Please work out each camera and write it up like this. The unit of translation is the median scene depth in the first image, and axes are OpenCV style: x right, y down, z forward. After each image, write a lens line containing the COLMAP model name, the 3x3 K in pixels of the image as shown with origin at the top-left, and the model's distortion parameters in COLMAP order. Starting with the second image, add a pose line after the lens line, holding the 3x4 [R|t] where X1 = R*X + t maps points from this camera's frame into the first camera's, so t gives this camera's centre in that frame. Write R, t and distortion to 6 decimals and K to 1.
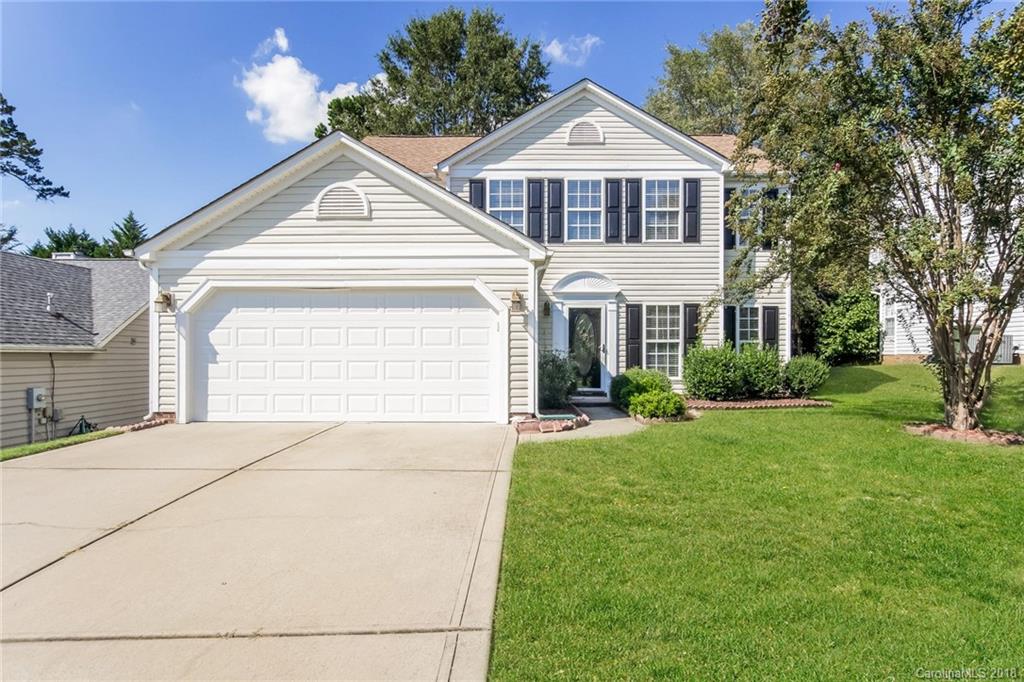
lens RADIAL K [[547.6, 0, 511.0], [0, 547.6, 349.2], [0, 0, 1]] dist [-0.004643, -0.000212]
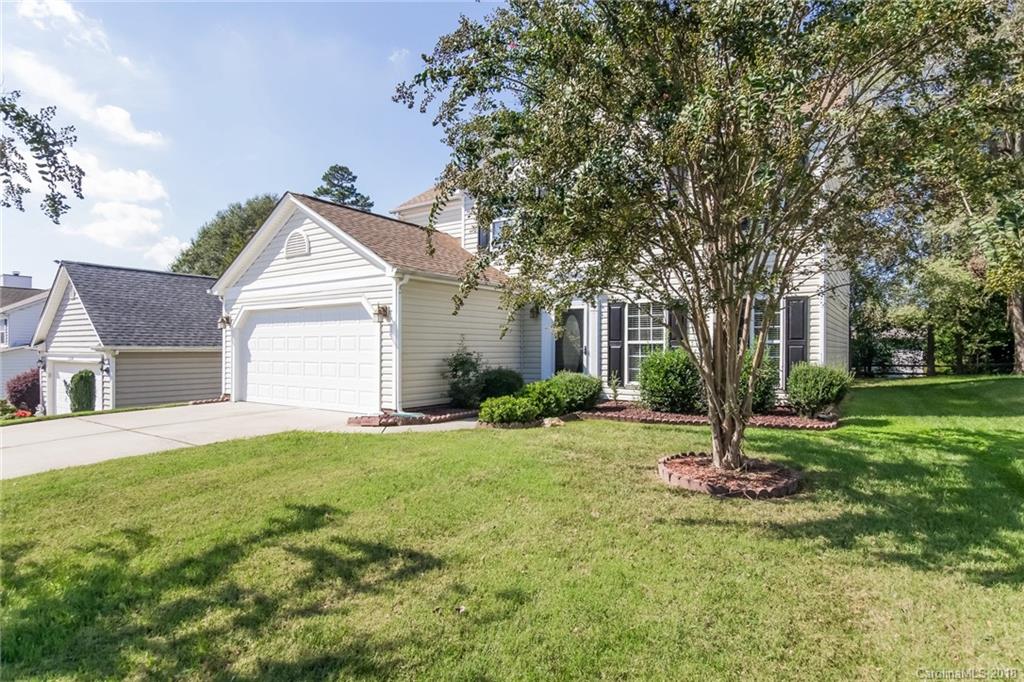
lens RADIAL K [[547.6, 0, 509.0], [0, 547.6, 340.3], [0, 0, 1]] dist [-0.004643, -0.000212]
pose [[0.822266, -0.007307, -0.569056, 0.606527], [0.005864, 0.999973, -0.004366, -0.015746], [0.569073, 0.000253, 0.822287, 0.131250]]
